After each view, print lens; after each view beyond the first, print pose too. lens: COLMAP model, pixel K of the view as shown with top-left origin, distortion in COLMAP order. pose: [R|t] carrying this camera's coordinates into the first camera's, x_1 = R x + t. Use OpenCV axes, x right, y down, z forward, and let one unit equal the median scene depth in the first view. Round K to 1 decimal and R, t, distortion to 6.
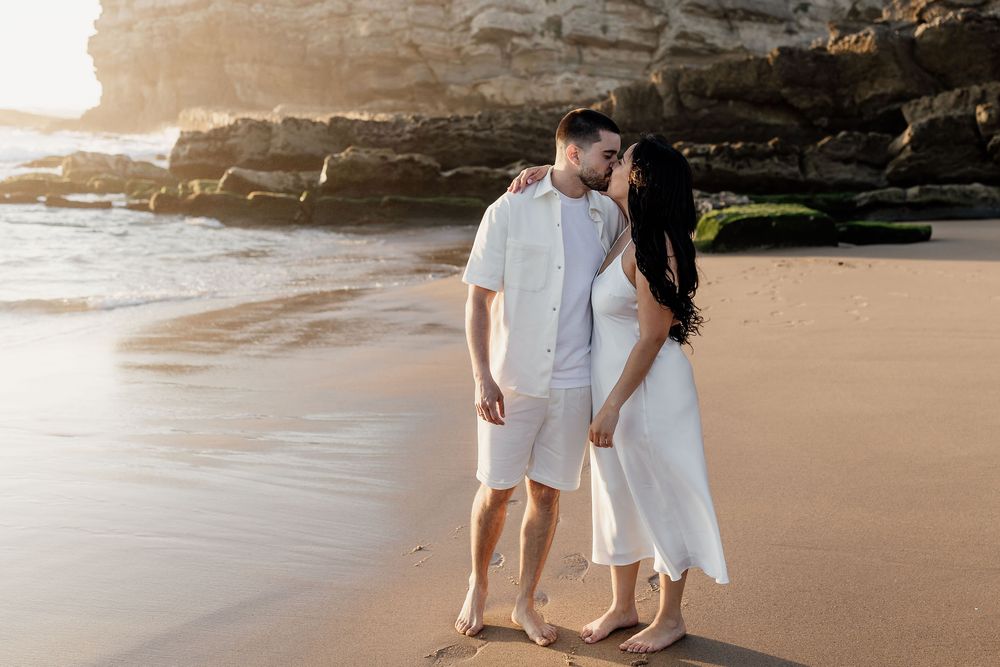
lens RADIAL K [[1009.0, 0, 559.2], [0, 1009.0, 272.1], [0, 0, 1]] dist [0.001157, -0.023988]
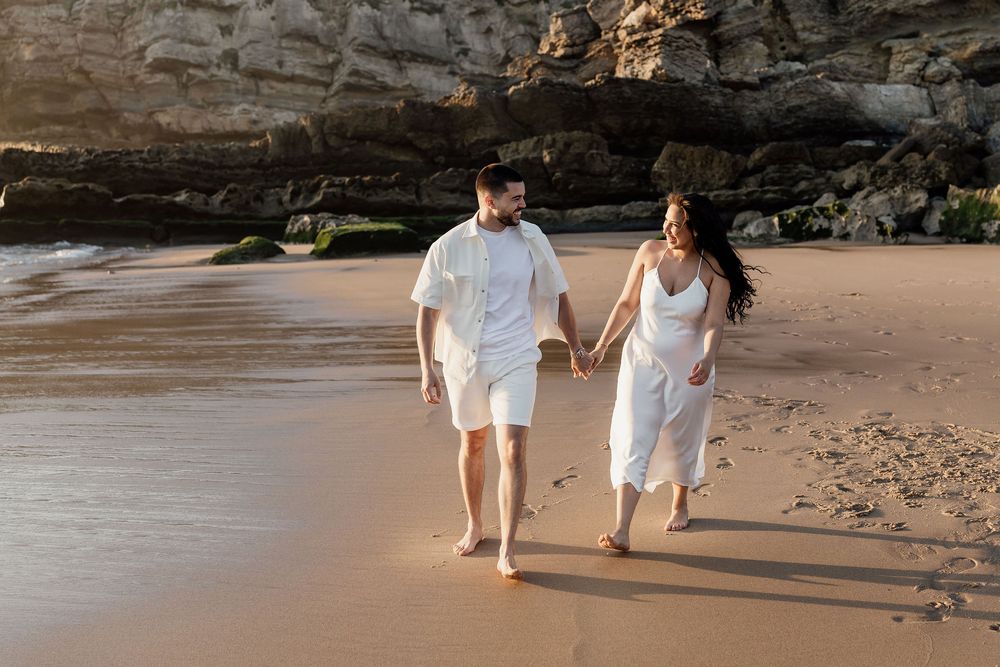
lens RADIAL K [[1009.0, 0, 559.2], [0, 1009.0, 272.1], [0, 0, 1]] dist [0.001157, -0.023988]
pose [[0.956311, -0.018777, 0.291749, 0.011979], [0.026442, 0.999400, -0.022352, 0.008904], [-0.291155, 0.029089, 0.956234, -0.091874]]
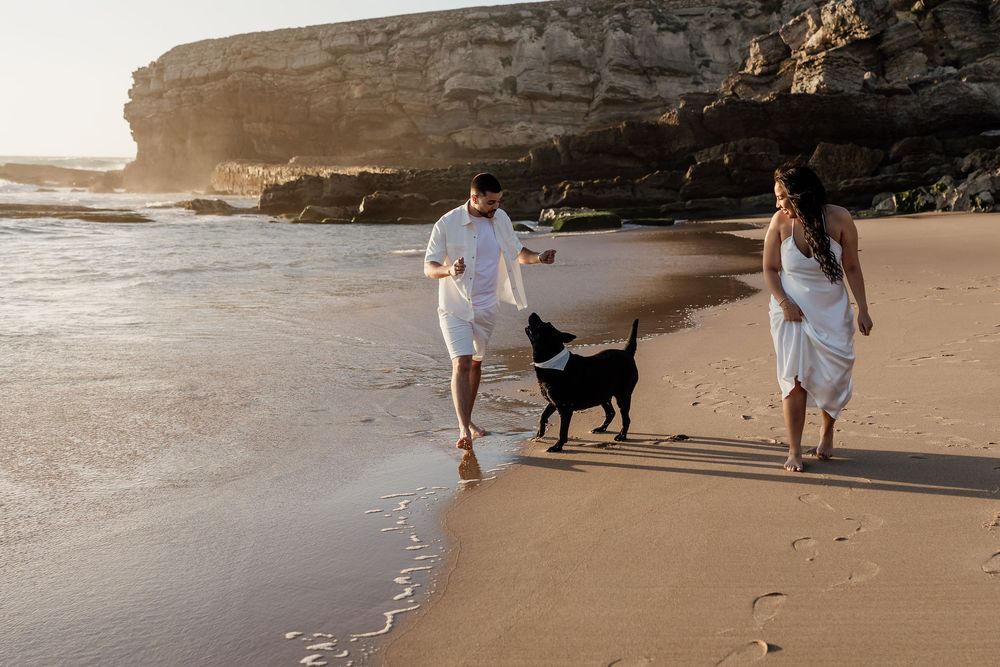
lens RADIAL K [[1004.3, 0, 553.9], [0, 1004.3, 277.2], [0, 0, 1]] dist [0.027727, -0.012093]
pose [[0.999051, -0.041648, 0.012755, 0.024063], [0.041936, 0.998849, -0.023264, 0.026798], [-0.011772, 0.023776, 0.999648, -0.252037]]
